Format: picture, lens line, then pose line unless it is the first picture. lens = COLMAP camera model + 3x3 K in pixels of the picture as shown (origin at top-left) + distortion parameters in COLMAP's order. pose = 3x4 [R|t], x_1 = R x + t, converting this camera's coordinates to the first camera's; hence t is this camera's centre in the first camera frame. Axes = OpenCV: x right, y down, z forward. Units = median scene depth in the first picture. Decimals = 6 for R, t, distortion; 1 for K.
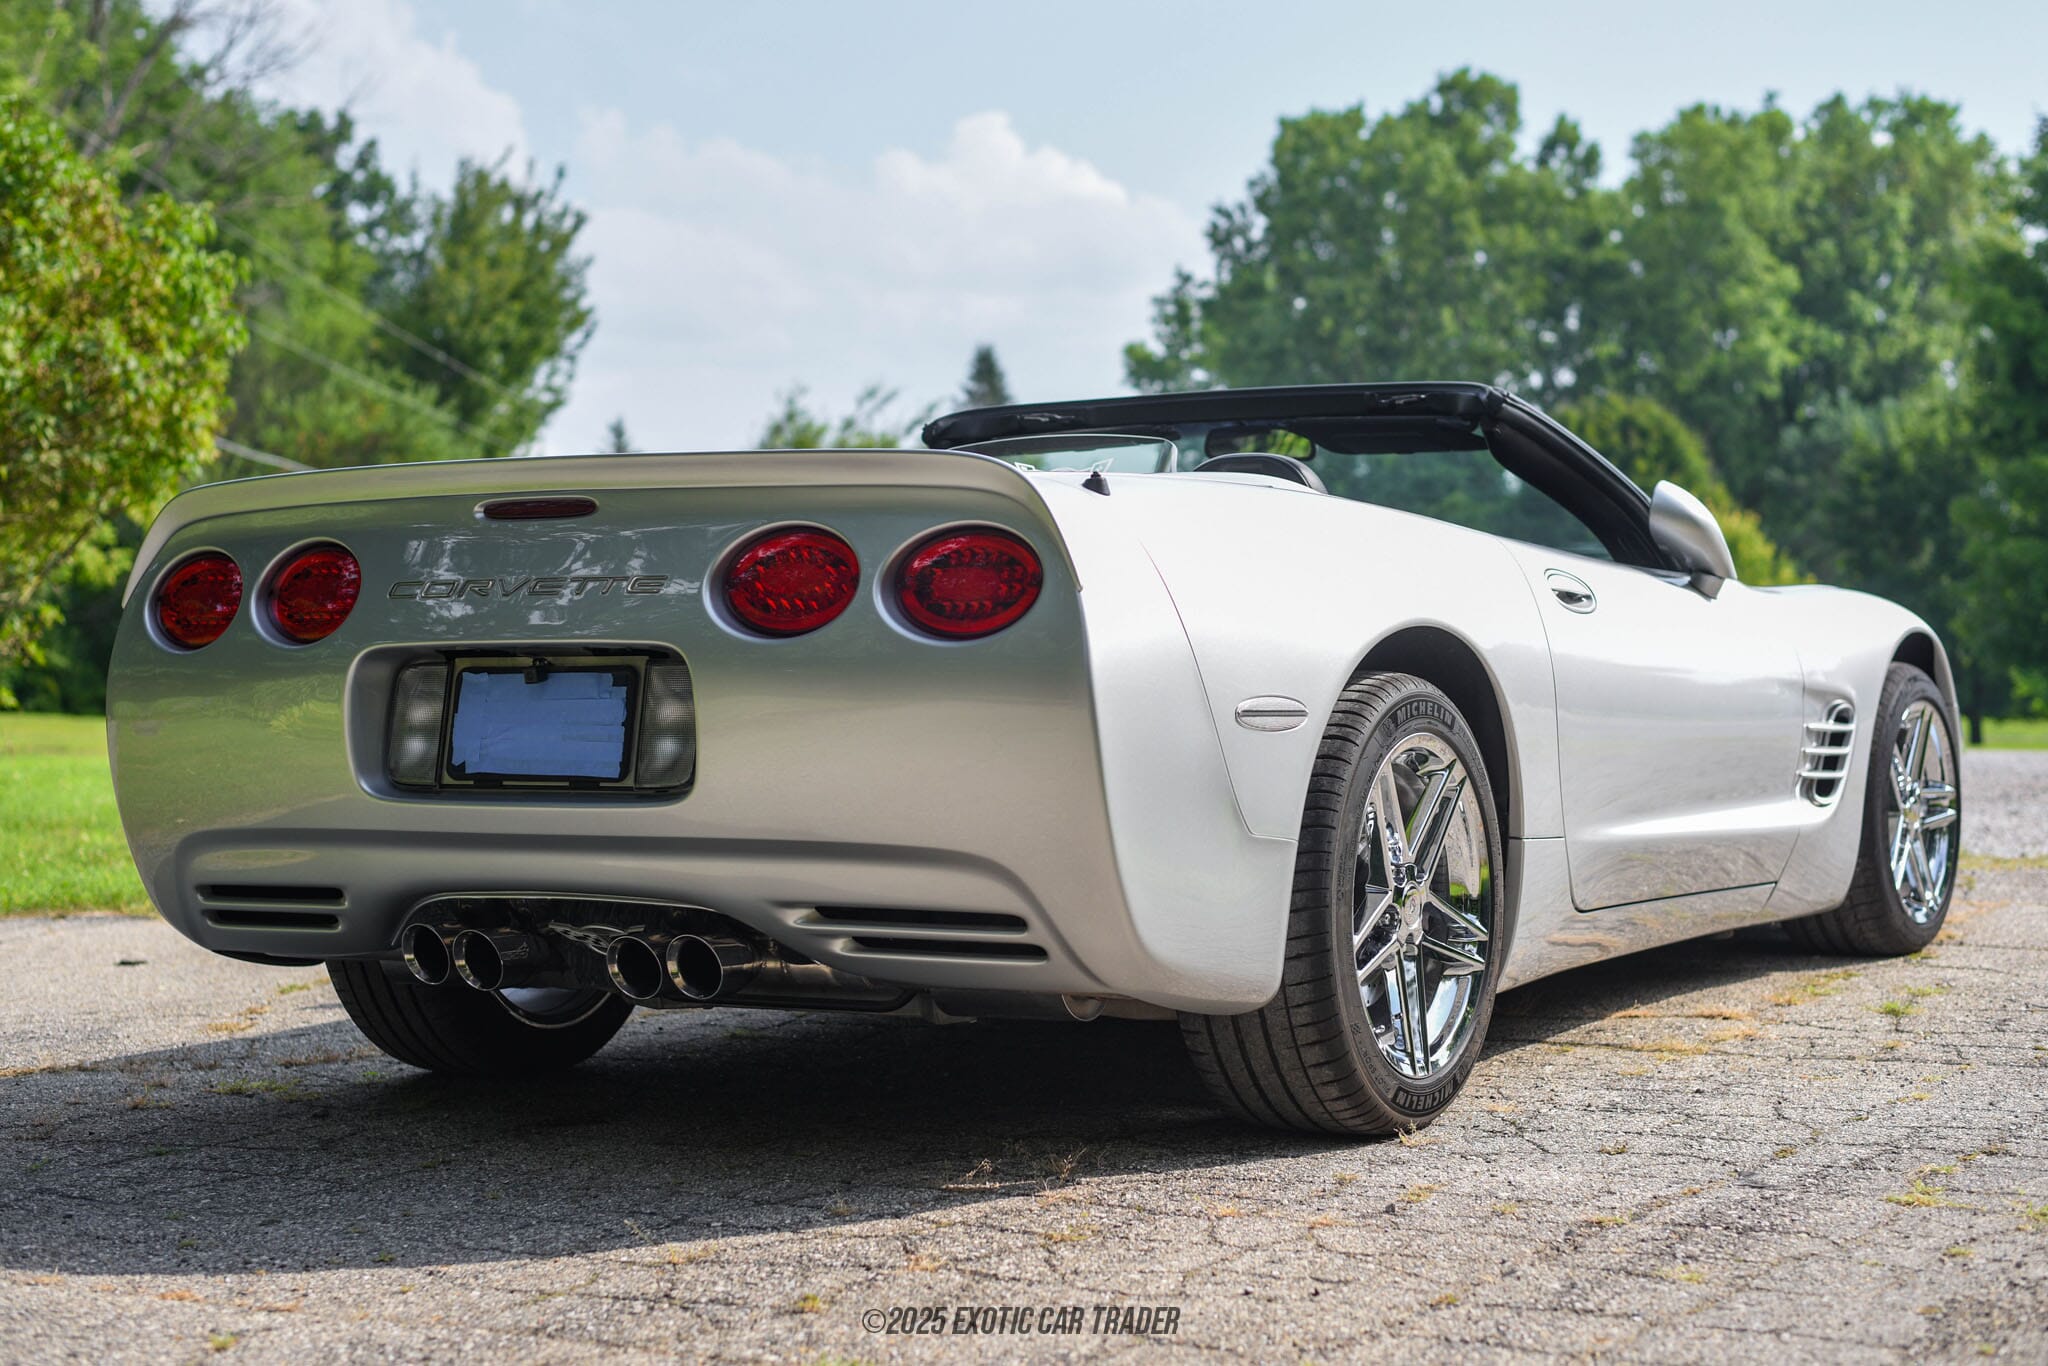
lens RADIAL K [[3423.7, 0, 1024.0], [0, 3423.7, 683.0], [0, 0, 1]] dist [-0.079500, -0.137237]
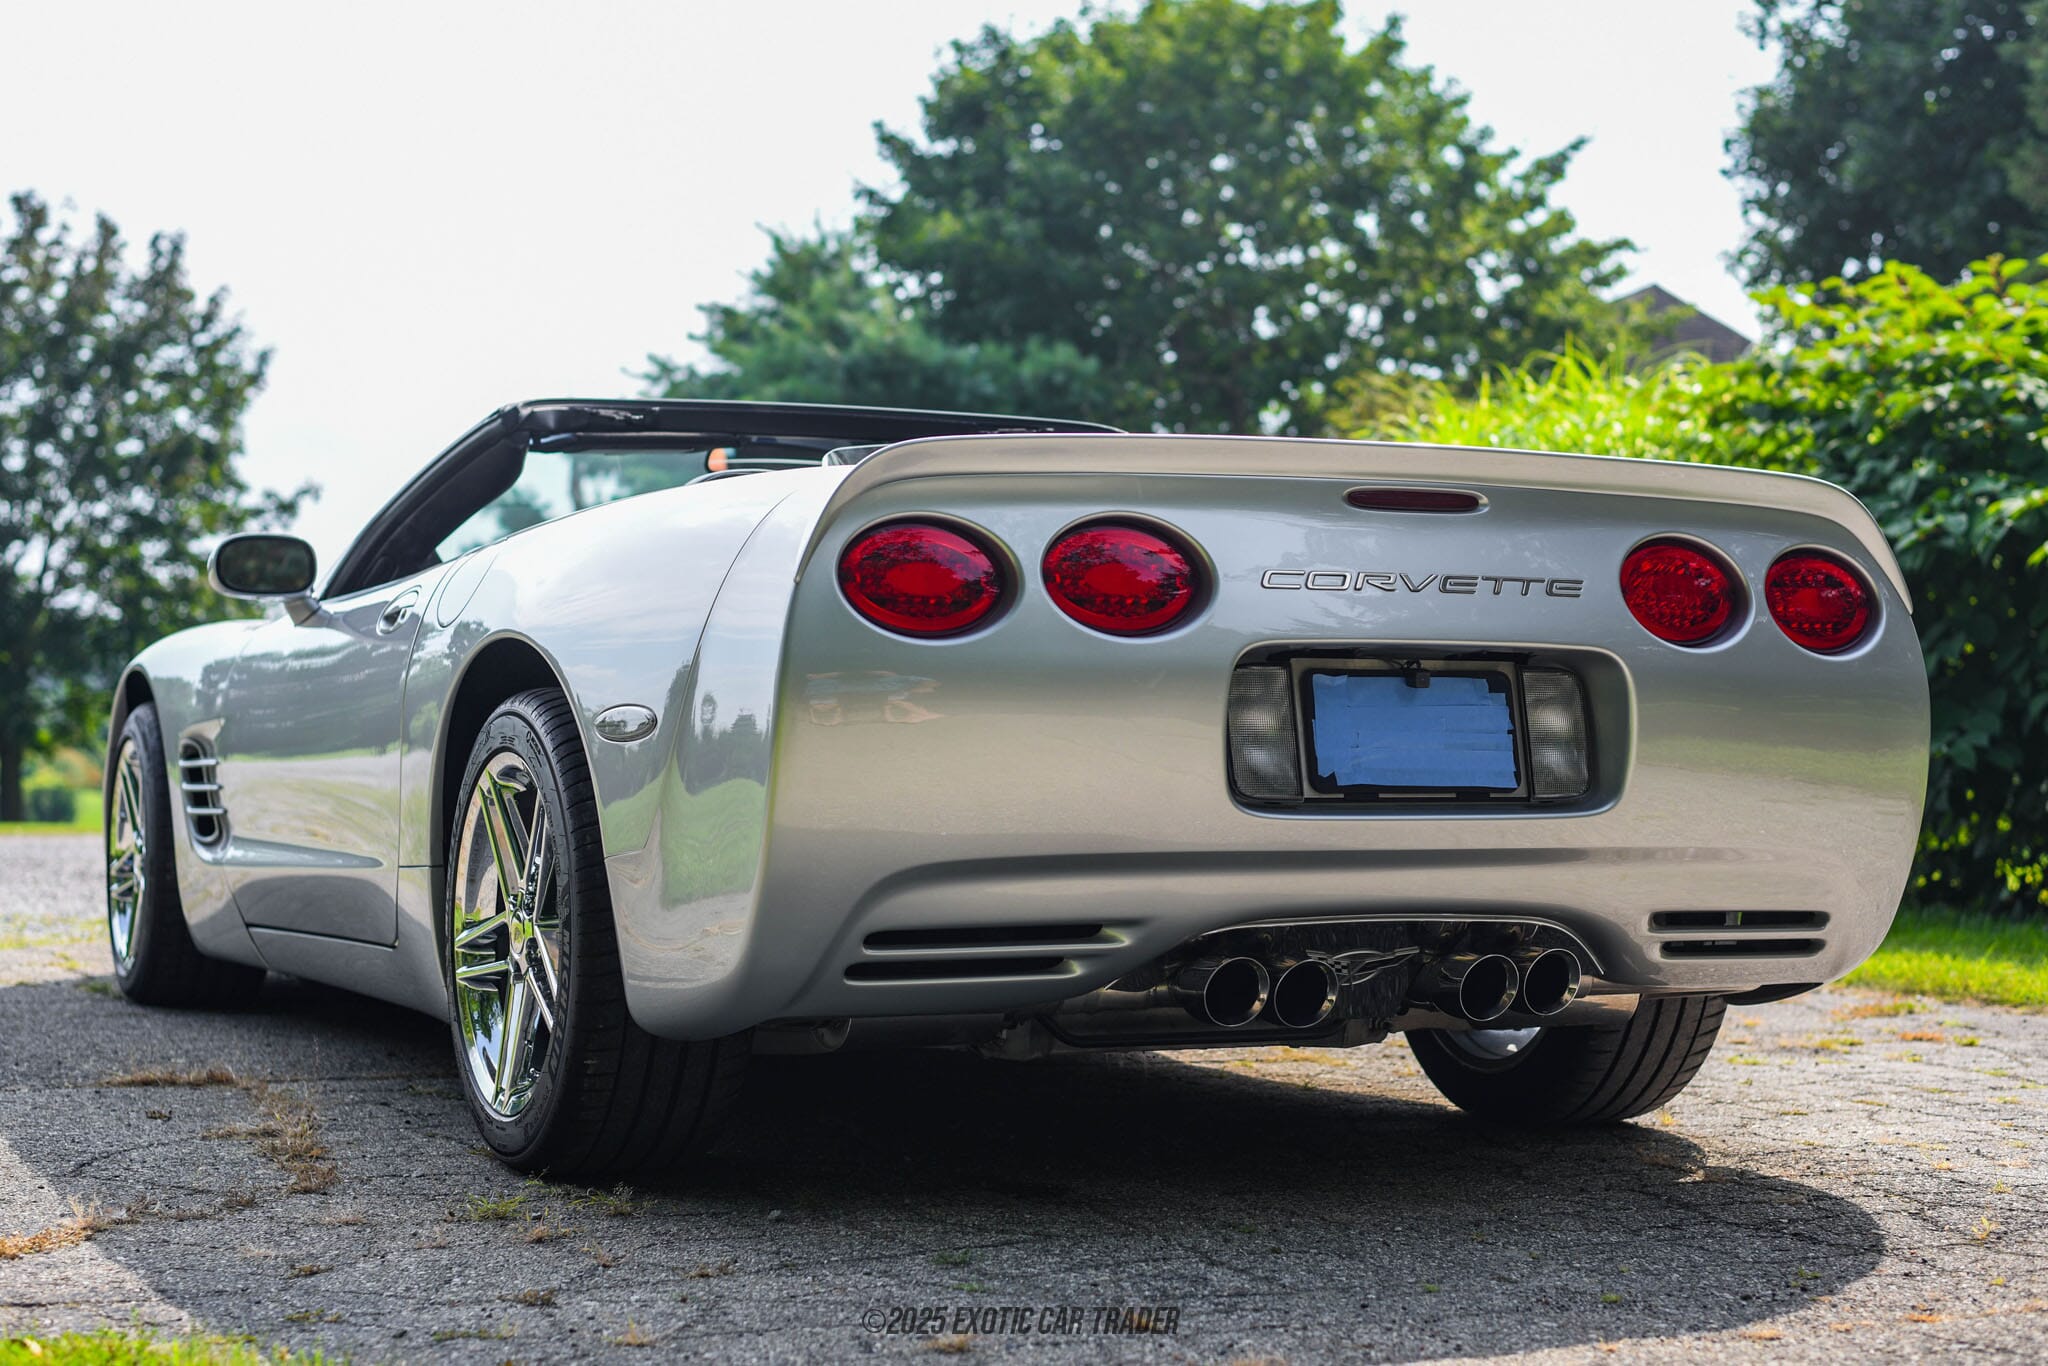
lens RADIAL K [[3664.5, 0, 1024.0], [0, 3664.5, 683.0], [0, 0, 1]] dist [-0.050606, -0.153250]
pose [[0.557484, 0.025886, 0.829784, -0.968257], [-0.003816, 0.999583, -0.028620, 0.026062], [-0.830179, 0.012788, 0.557350, 0.501193]]
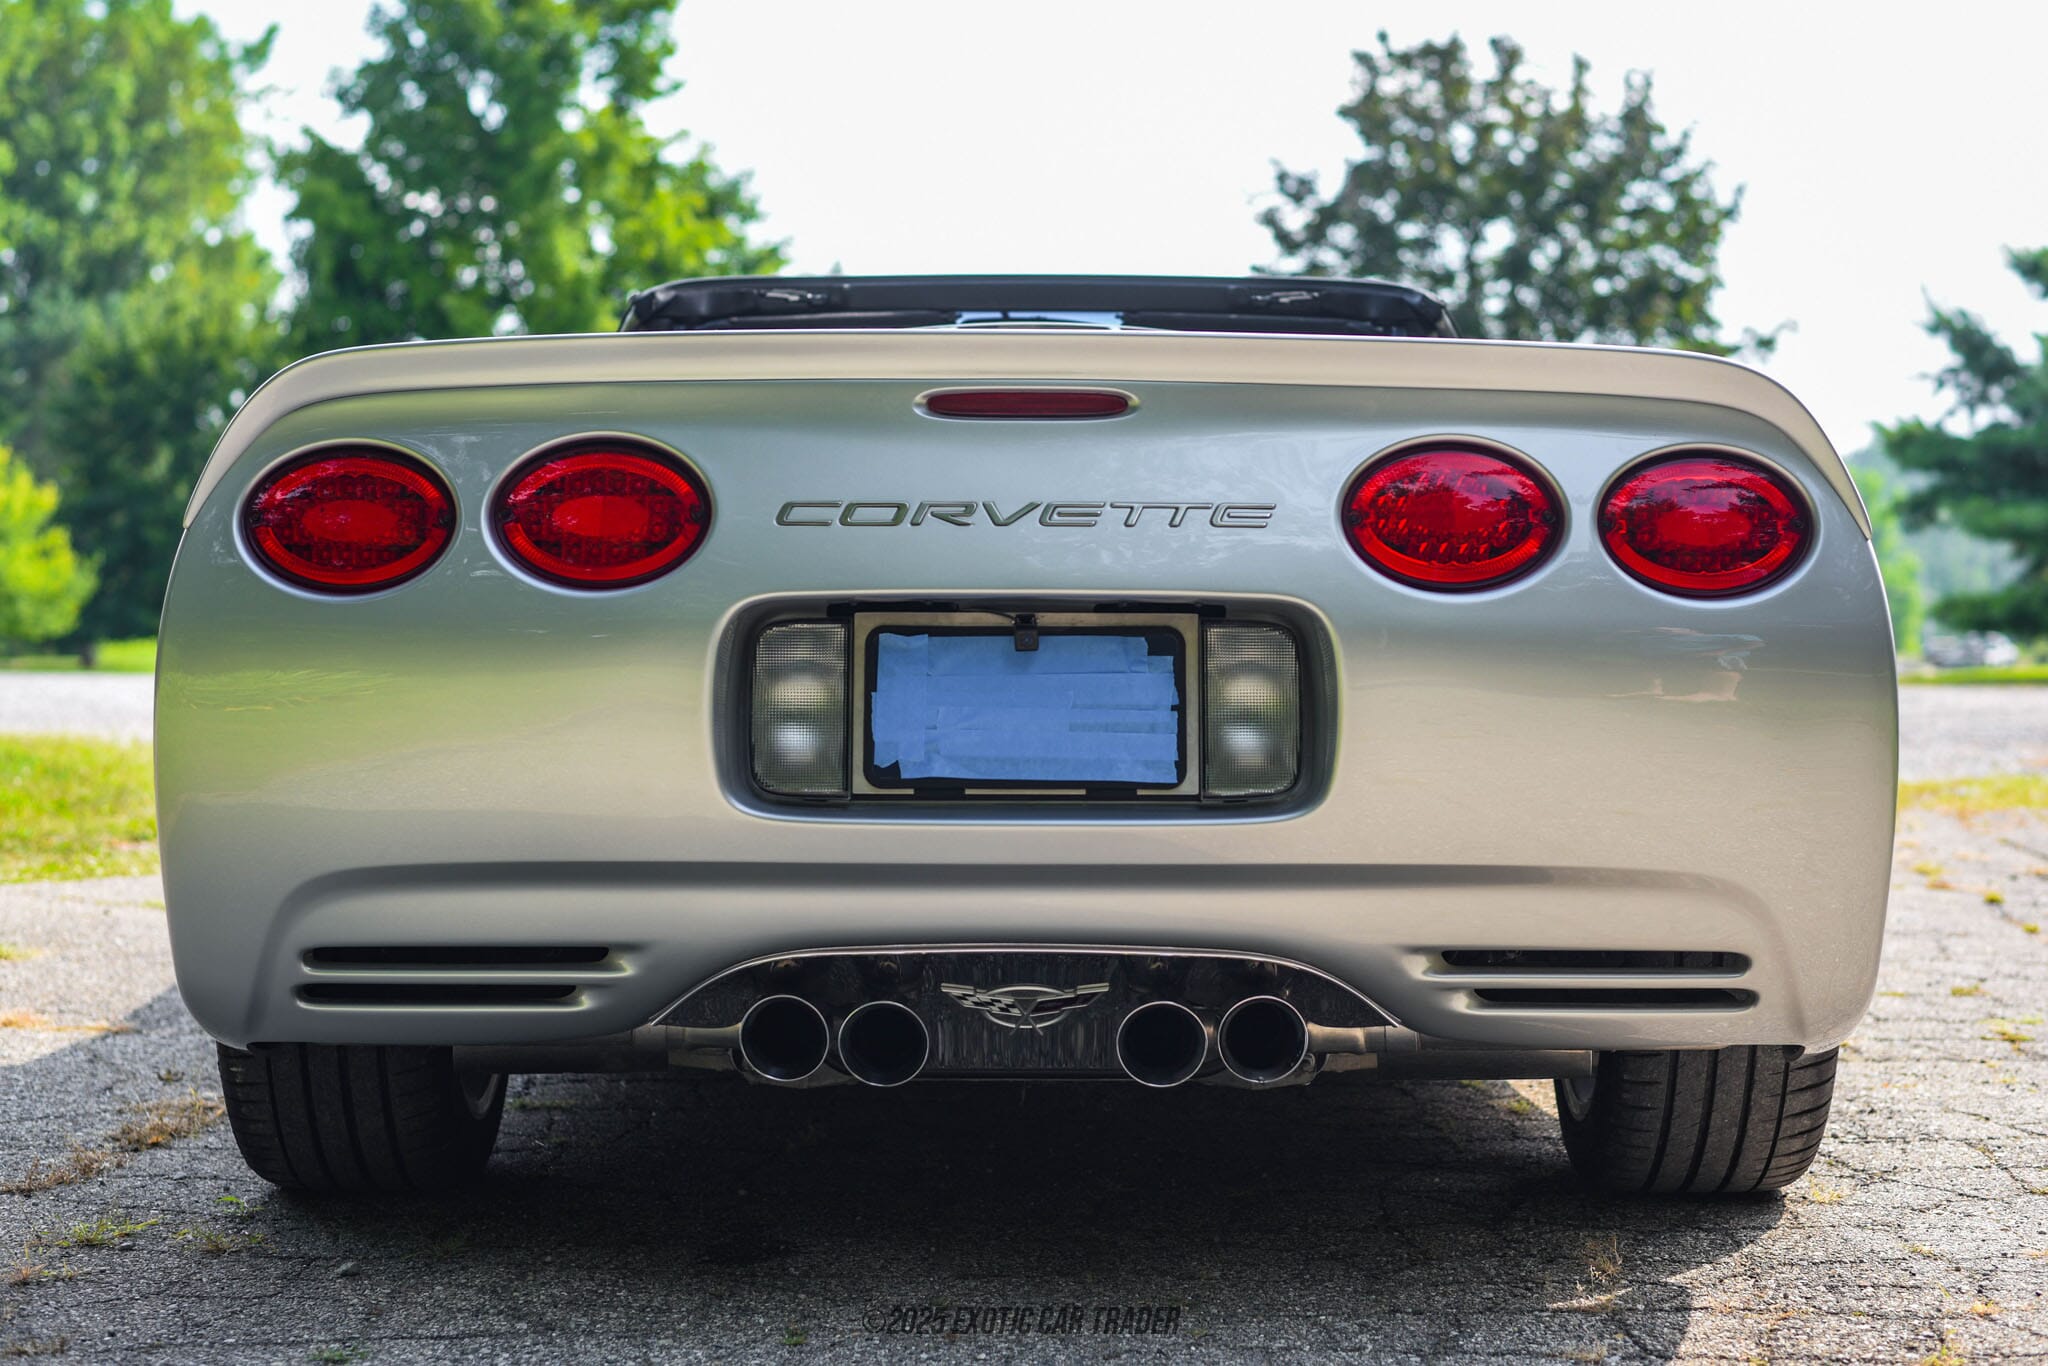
lens RADIAL K [[3664.5, 0, 1024.0], [0, 3664.5, 683.0], [0, 0, 1]] dist [-0.050606, -0.153250]
pose [[0.866079, -0.003969, 0.499891, -0.491867], [-0.007491, 0.999753, 0.020917, -0.008585], [-0.499850, -0.021860, 0.865836, 0.321548]]
